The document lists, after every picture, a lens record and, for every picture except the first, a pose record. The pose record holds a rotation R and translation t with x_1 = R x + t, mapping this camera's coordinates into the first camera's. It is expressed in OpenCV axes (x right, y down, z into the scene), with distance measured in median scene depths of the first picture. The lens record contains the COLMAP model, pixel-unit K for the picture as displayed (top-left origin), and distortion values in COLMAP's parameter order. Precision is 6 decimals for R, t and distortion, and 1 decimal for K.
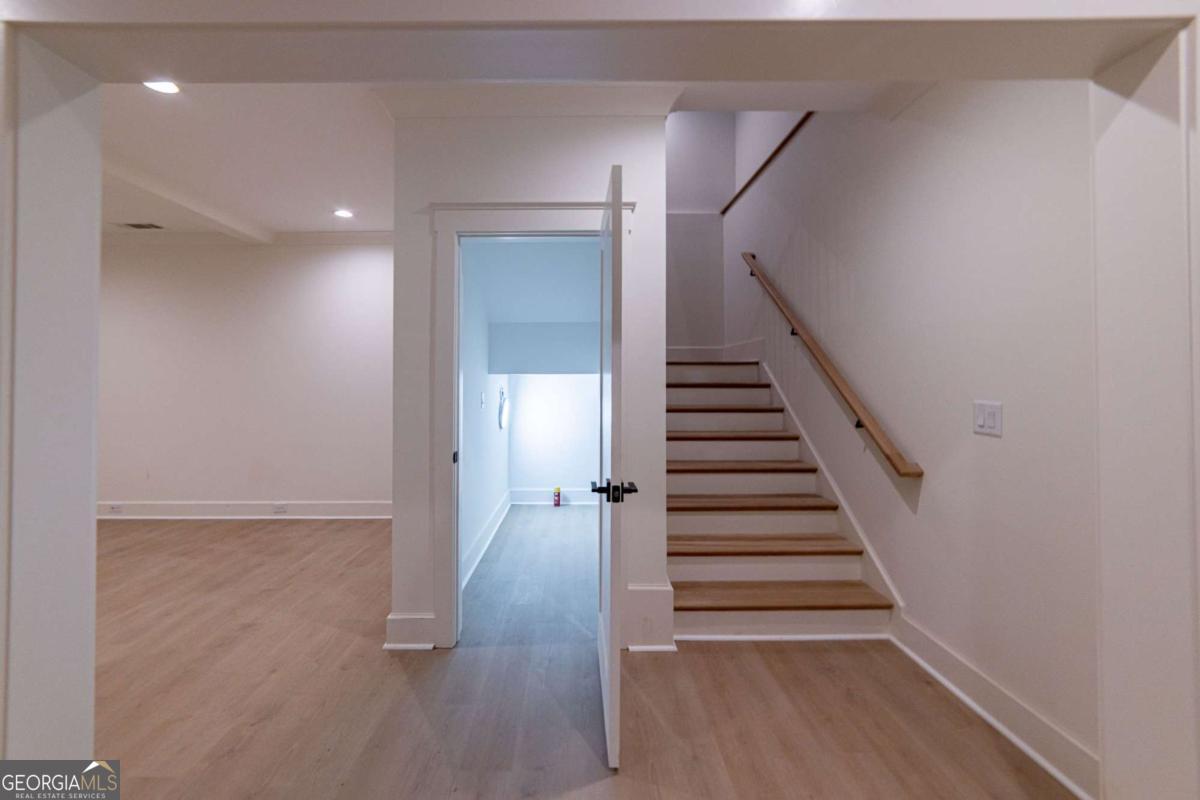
lens RADIAL K [[472.6, 0, 597.7], [0, 472.6, 391.4], [0, 0, 1]] dist [0.002303, 0.000896]
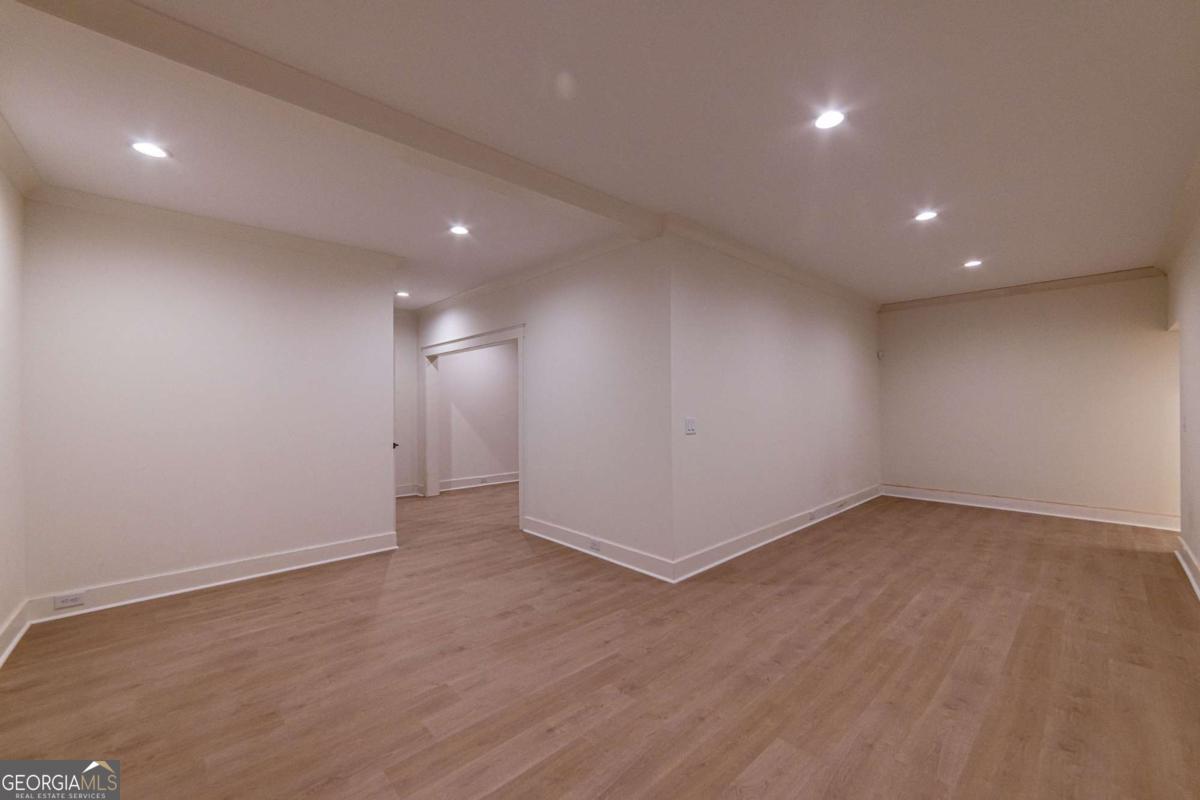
lens RADIAL K [[472.6, 0, 599.8], [0, 472.6, 402.0], [0, 0, 1]] dist [0.002303, 0.000896]
pose [[-0.672653, 0.002212, 0.739955, -1.704607], [0.003006, 0.999995, -0.000257, -0.028801], [-0.739952, 0.002051, -0.672656, 1.192220]]
